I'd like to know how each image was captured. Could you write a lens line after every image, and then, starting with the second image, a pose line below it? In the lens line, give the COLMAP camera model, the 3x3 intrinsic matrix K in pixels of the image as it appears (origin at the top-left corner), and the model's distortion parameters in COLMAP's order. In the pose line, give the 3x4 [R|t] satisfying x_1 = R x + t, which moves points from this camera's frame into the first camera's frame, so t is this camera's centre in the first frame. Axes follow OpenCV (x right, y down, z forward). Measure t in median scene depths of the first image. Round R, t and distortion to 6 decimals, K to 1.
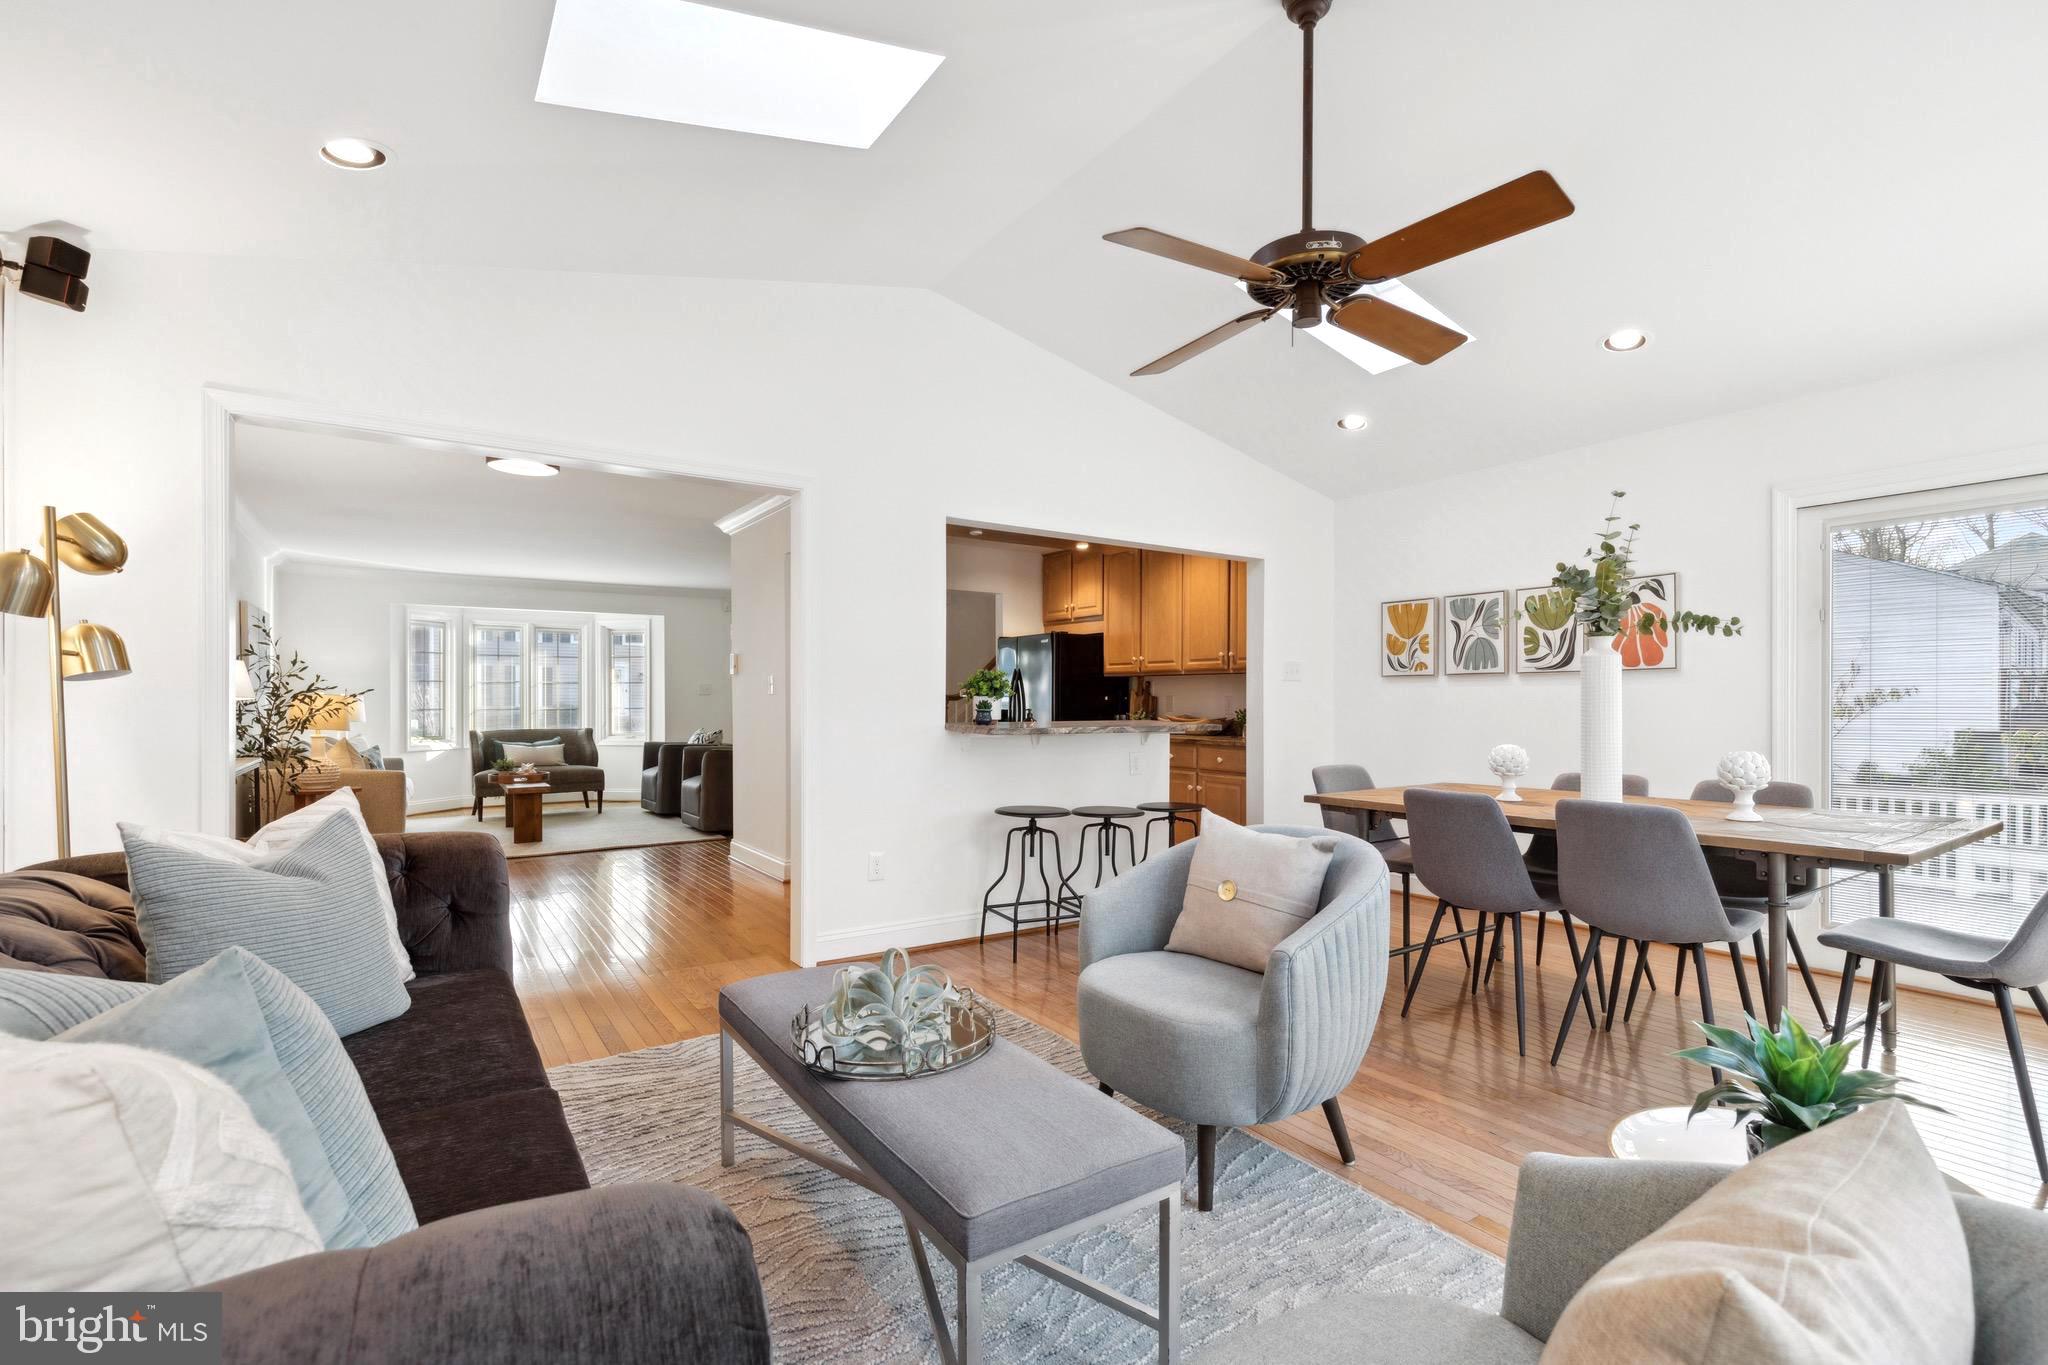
lens RADIAL K [[914.8, 0, 1024.3], [0, 914.8, 697.1], [0, 0, 1]] dist [0.000120, -0.000050]
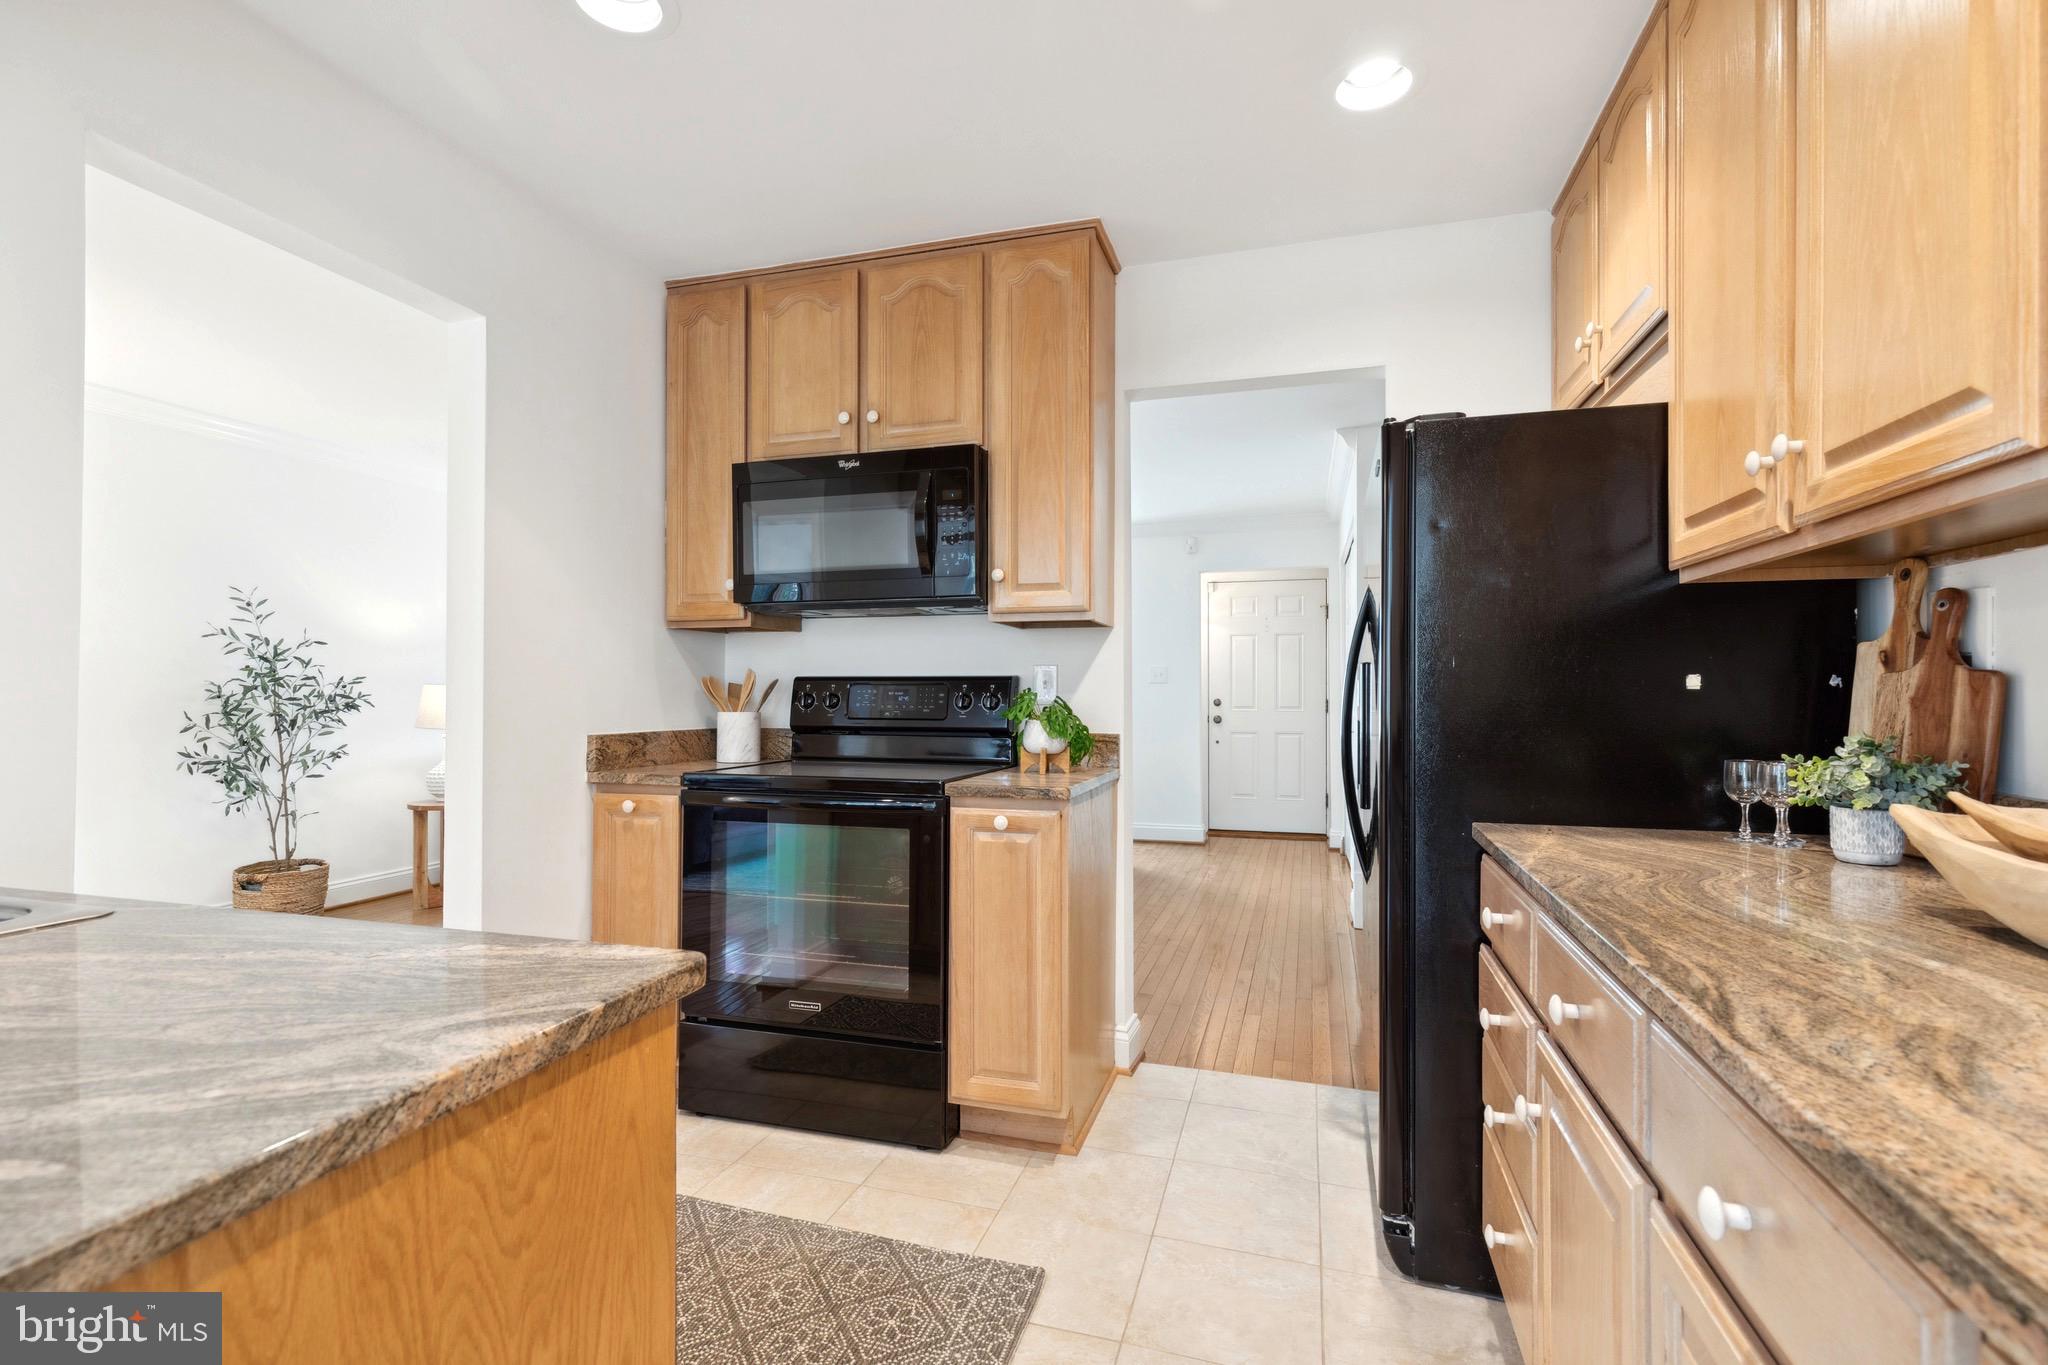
lens RADIAL K [[943.0, 0, 1016.9], [0, 943.0, 694.3], [0, 0, 1]] dist [0.003158, 0.000117]
pose [[0.622271, 0.001609, -0.782801, 0.257623], [0.003568, 0.999982, 0.004892, 0.004121], [0.782794, -0.005837, 0.622253, 1.126661]]
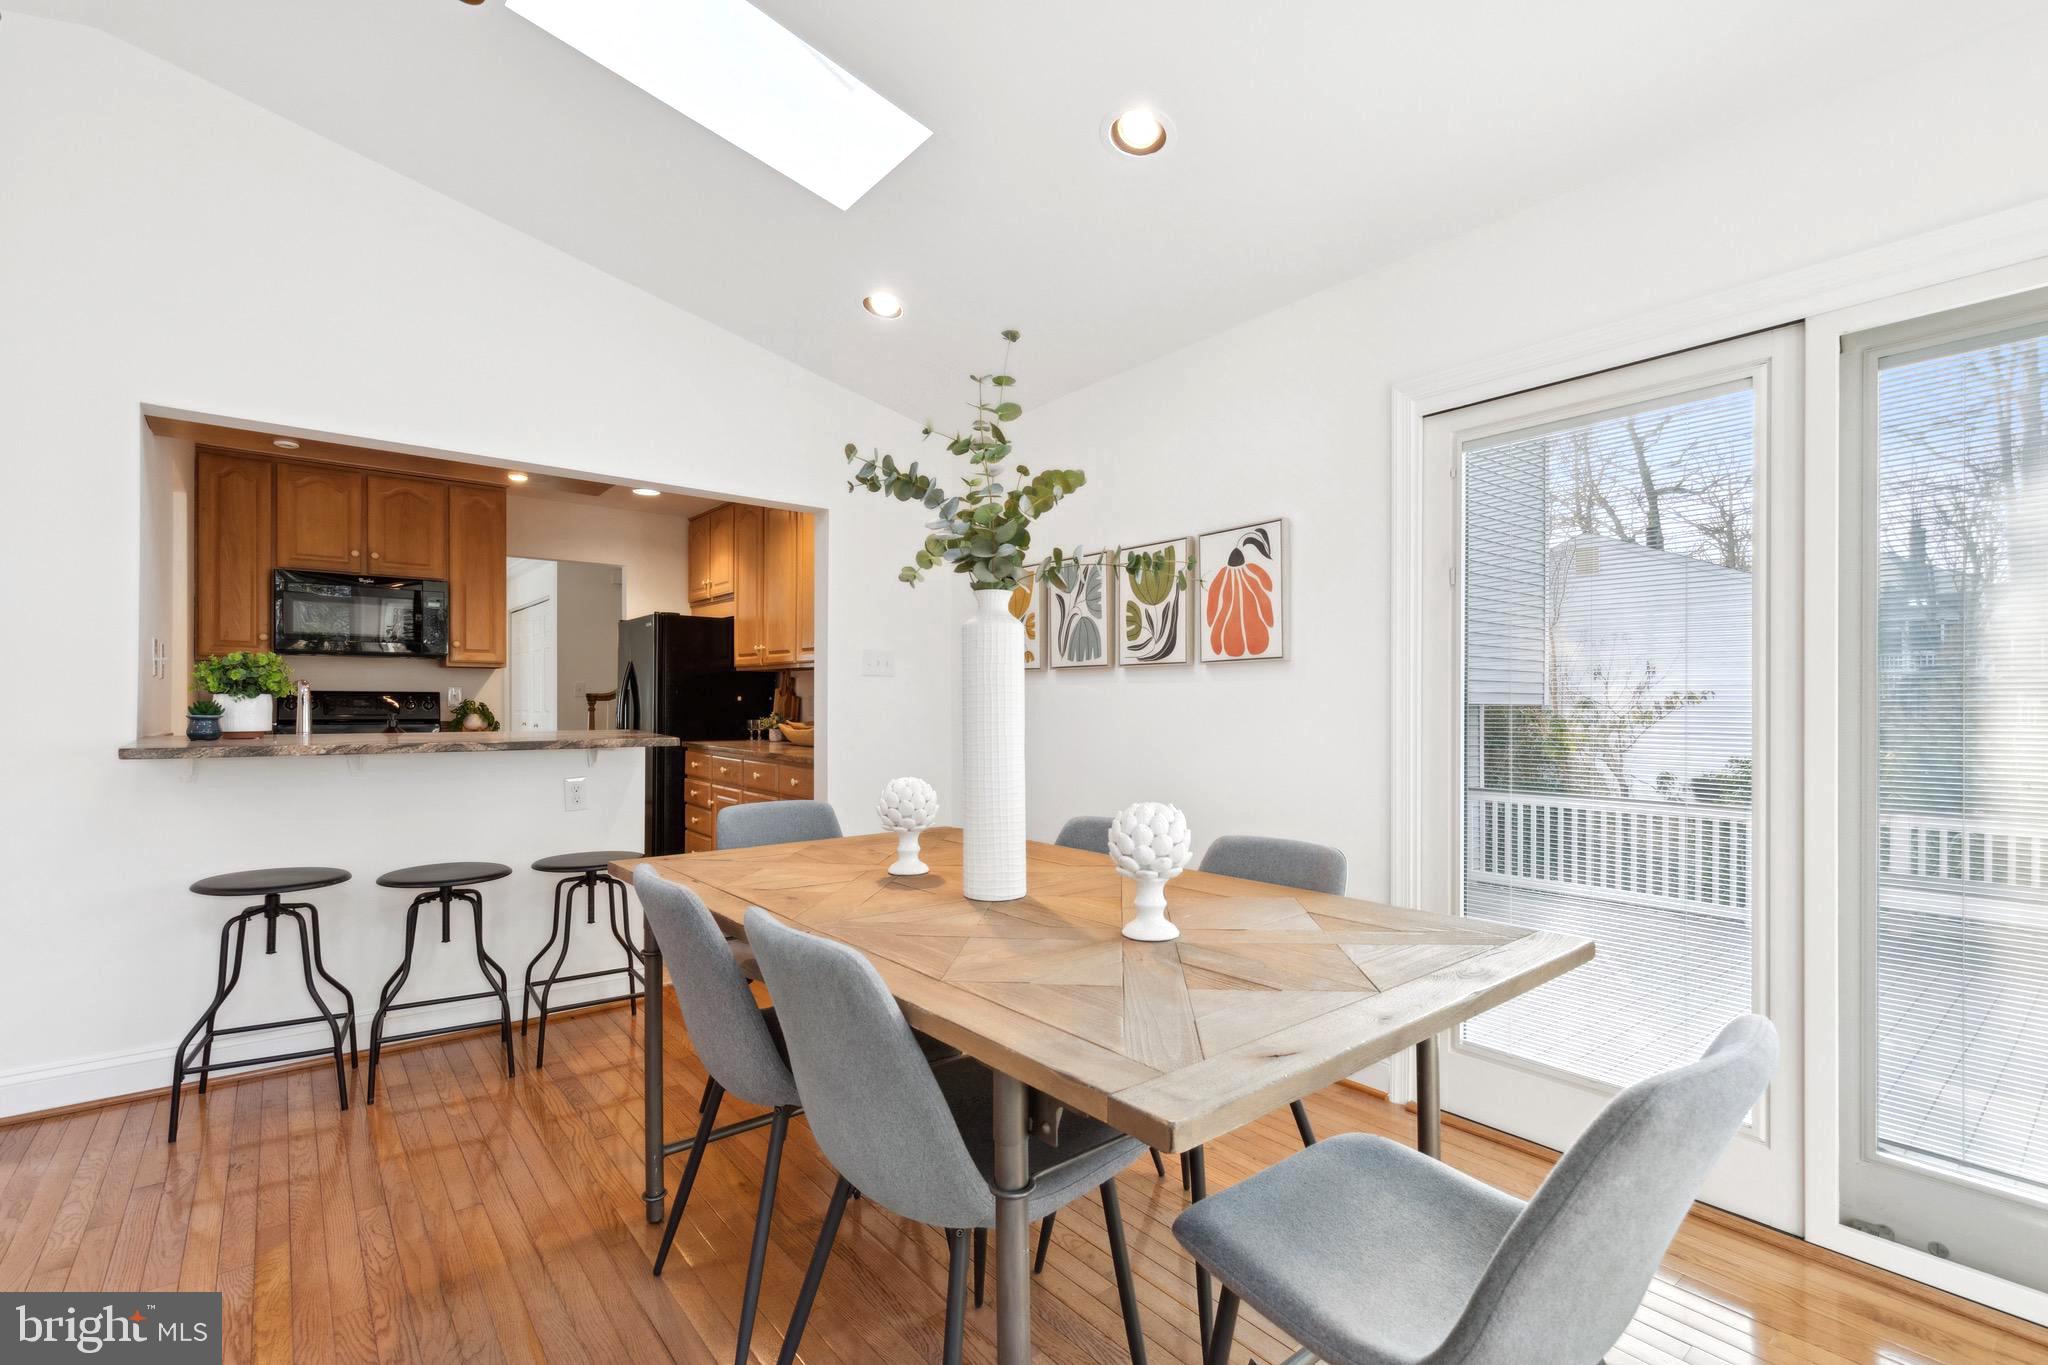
lens RADIAL K [[911.8, 0, 1022.5], [0, 911.8, 695.5], [0, 0, 1]] dist [0.012635, -0.000373]
pose [[0.996369, 0.004940, 0.084998, 0.411628], [-0.004711, 0.999985, -0.002897, -0.000288], [-0.085011, 0.002486, 0.996377, 0.299996]]
